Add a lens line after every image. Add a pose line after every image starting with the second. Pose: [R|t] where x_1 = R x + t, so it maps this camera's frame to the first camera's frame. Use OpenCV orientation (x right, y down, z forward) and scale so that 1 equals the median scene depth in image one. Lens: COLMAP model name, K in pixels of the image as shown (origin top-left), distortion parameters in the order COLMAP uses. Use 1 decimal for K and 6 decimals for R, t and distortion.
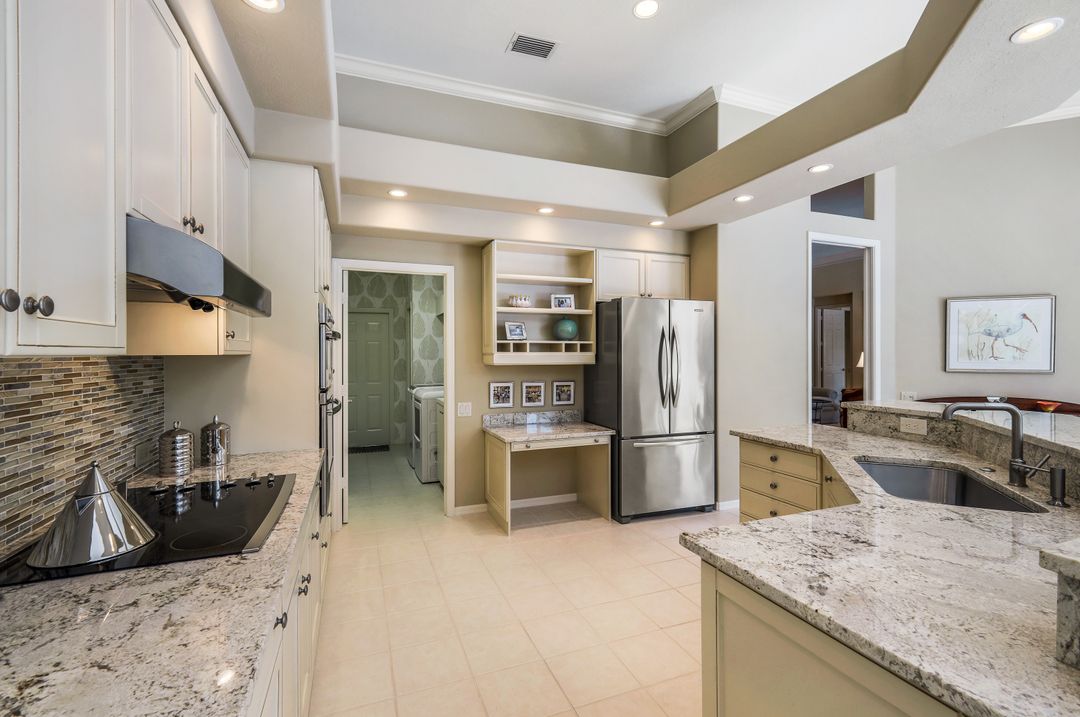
lens RADIAL K [[473.2, 0, 536.6], [0, 473.2, 355.9], [0, 0, 1]] dist [0.009804, 0.000084]
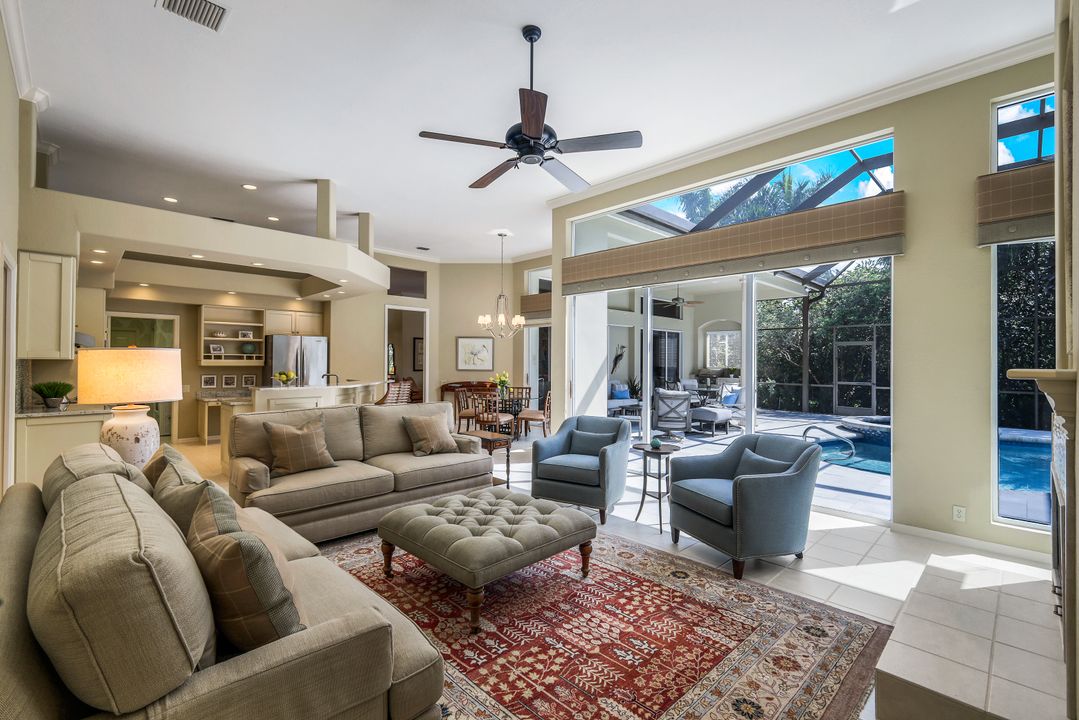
lens RADIAL K [[472.8, 0, 537.8], [0, 472.8, 359.8], [0, 0, 1]] dist [0.009804, 0.000084]
pose [[0.918971, 0.008404, 0.394236, 0.405473], [-0.003789, 0.999915, -0.012482, 0.012187], [-0.394308, 0.009977, 0.918924, -1.363653]]
